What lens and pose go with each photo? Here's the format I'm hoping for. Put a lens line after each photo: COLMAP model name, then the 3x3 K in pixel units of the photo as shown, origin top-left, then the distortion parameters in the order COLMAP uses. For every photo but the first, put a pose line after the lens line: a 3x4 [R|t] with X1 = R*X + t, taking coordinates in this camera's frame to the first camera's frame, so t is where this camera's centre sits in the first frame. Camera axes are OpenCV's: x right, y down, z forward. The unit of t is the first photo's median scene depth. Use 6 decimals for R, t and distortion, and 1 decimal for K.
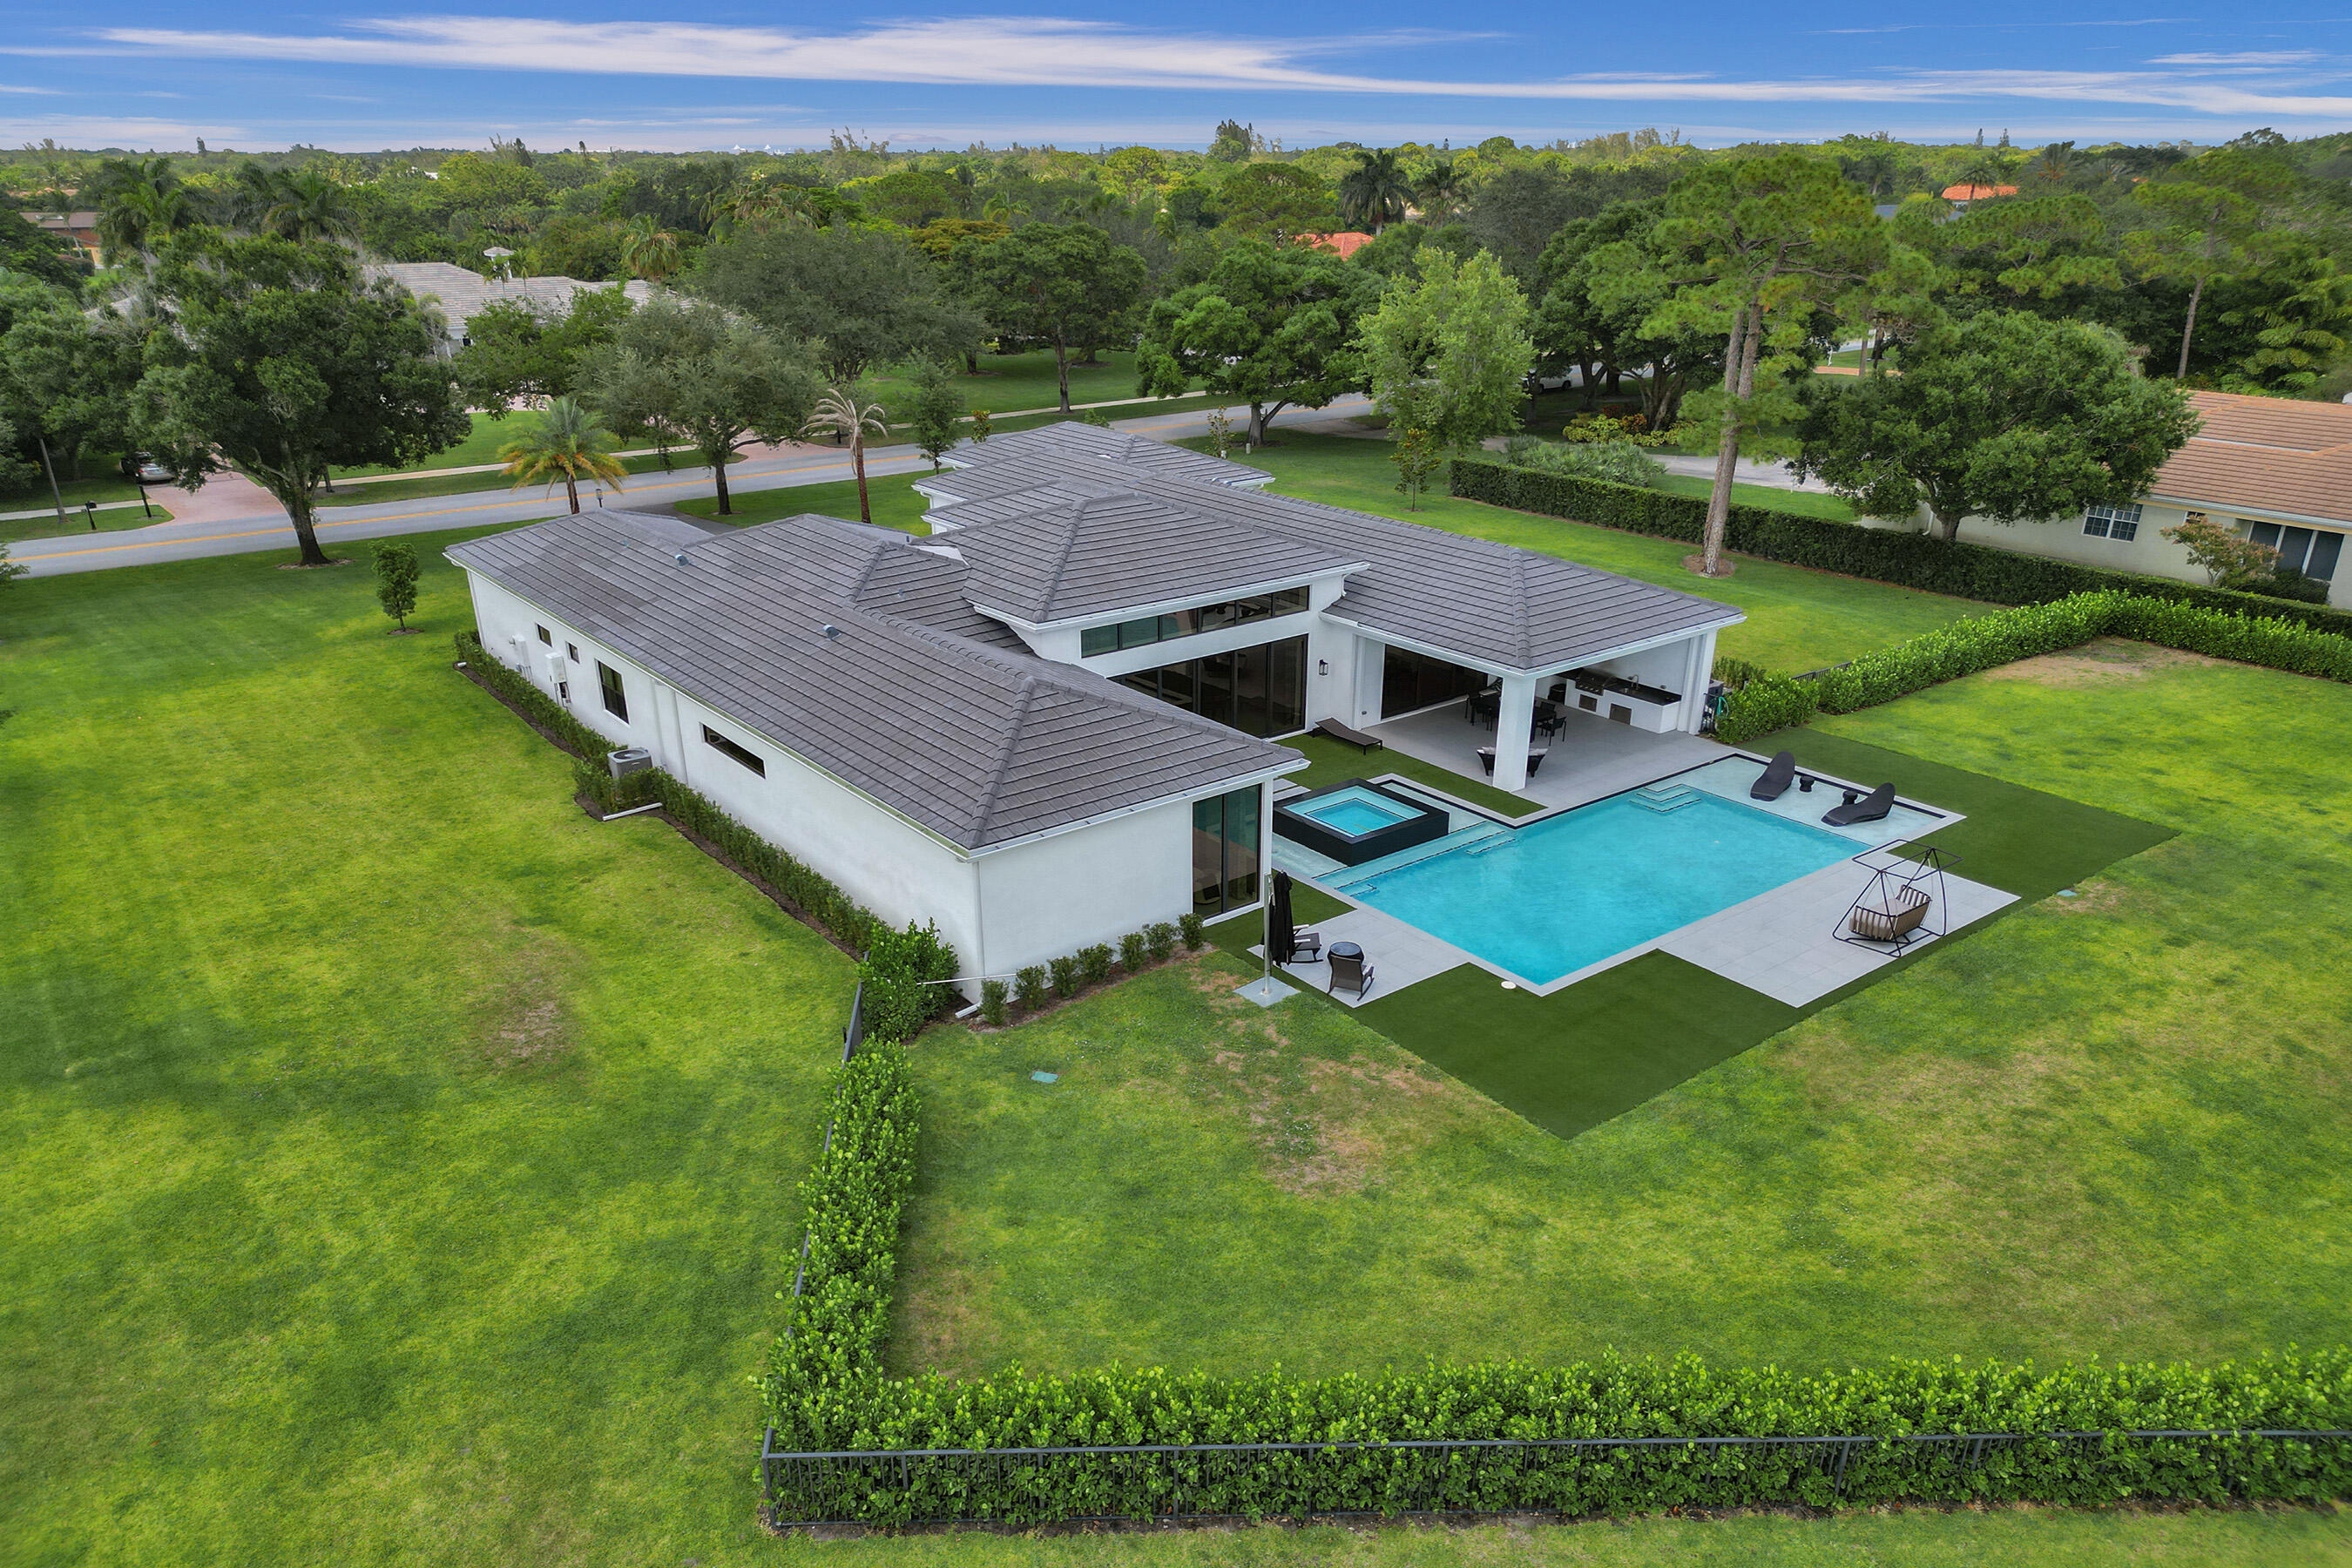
lens RADIAL K [[1667.8, 0, 1176.0], [0, 1667.8, 784.0], [0, 0, 1]] dist [0.112697, -0.142468]
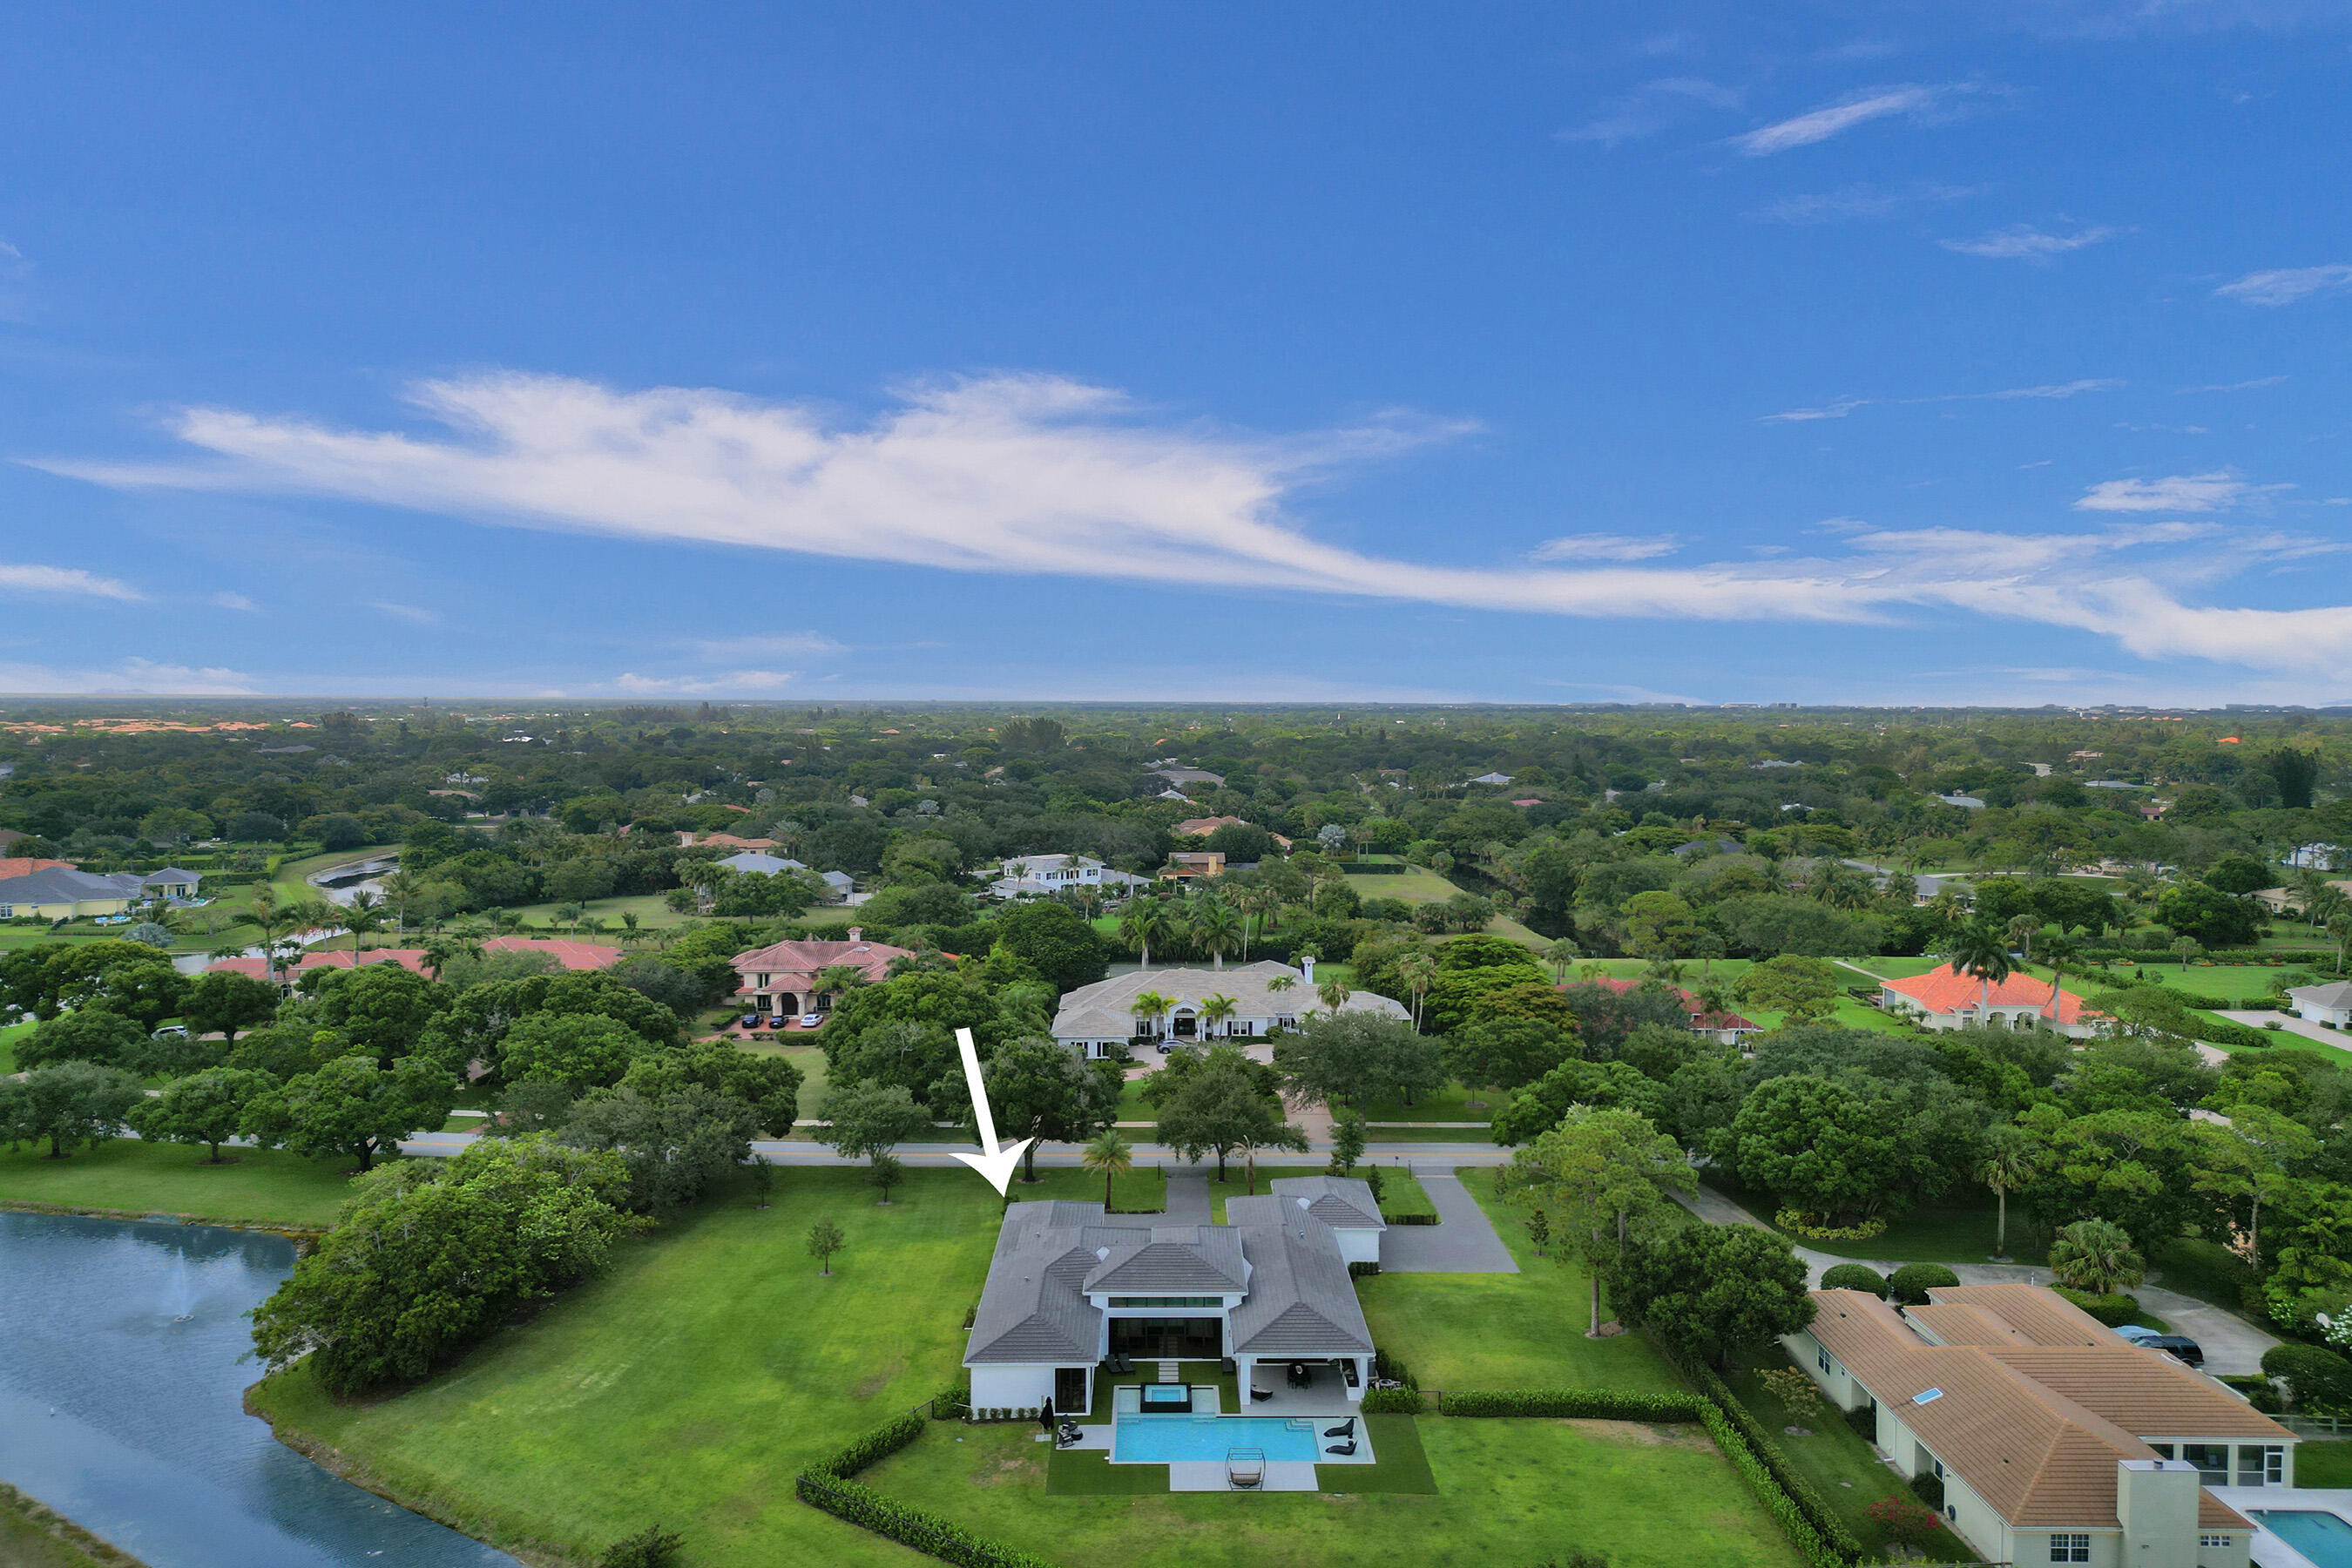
lens RADIAL K [[1654.6, 0, 1175.9], [0, 1654.6, 713.6], [0, 0, 1]] dist [0.067681, -0.071005]
pose [[0.795202, 0.009743, -0.606266, 1.925475], [-0.213689, 0.940224, -0.265172, -0.334480], [0.567442, 0.340417, 0.749750, -1.481003]]
